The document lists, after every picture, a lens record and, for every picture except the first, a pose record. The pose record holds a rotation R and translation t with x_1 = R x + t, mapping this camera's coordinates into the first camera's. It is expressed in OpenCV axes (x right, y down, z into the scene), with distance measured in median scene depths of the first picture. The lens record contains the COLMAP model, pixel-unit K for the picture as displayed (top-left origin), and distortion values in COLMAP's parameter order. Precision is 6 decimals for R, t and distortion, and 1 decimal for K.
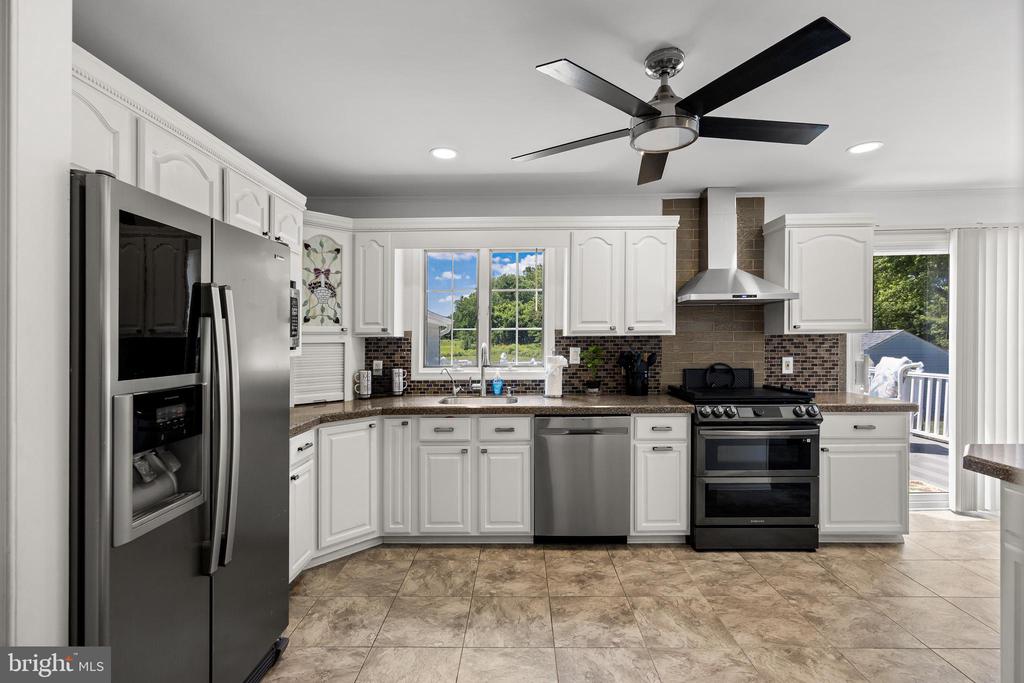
lens RADIAL K [[474.1, 0, 515.2], [0, 474.1, 344.0], [0, 0, 1]] dist [-0.004127, -0.000144]
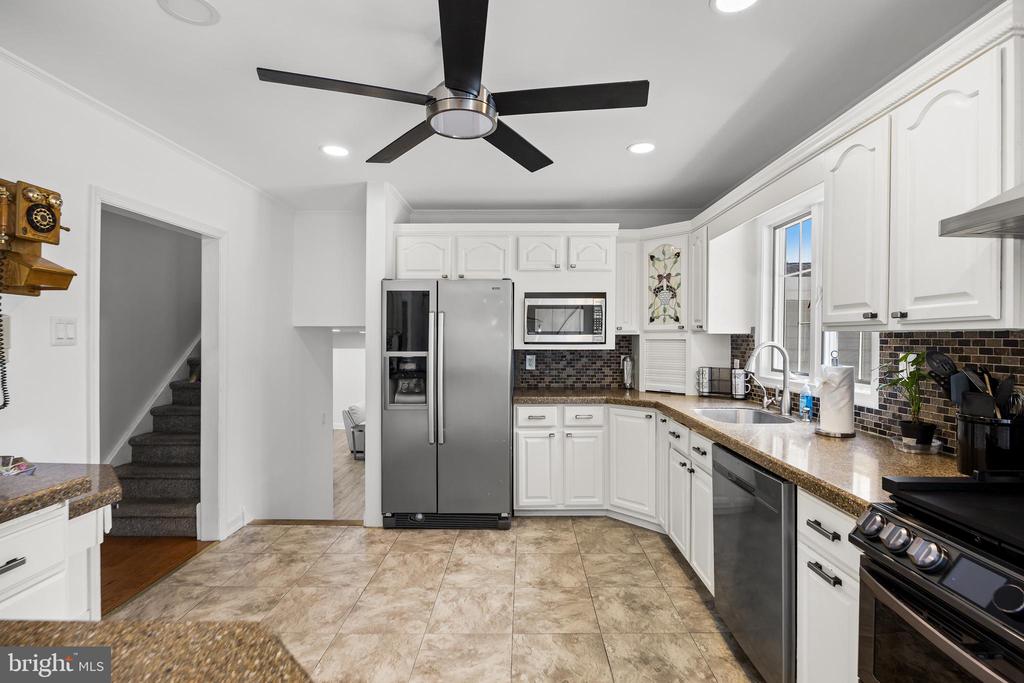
lens RADIAL K [[474.1, 0, 516.4], [0, 474.1, 334.9], [0, 0, 1]] dist [-0.004127, -0.000144]
pose [[-0.000105, 0.000431, -1.000000, 0.750296], [-0.010286, 0.999947, 0.000432, -0.010455], [0.999947, 0.010286, -0.000100, 0.669816]]
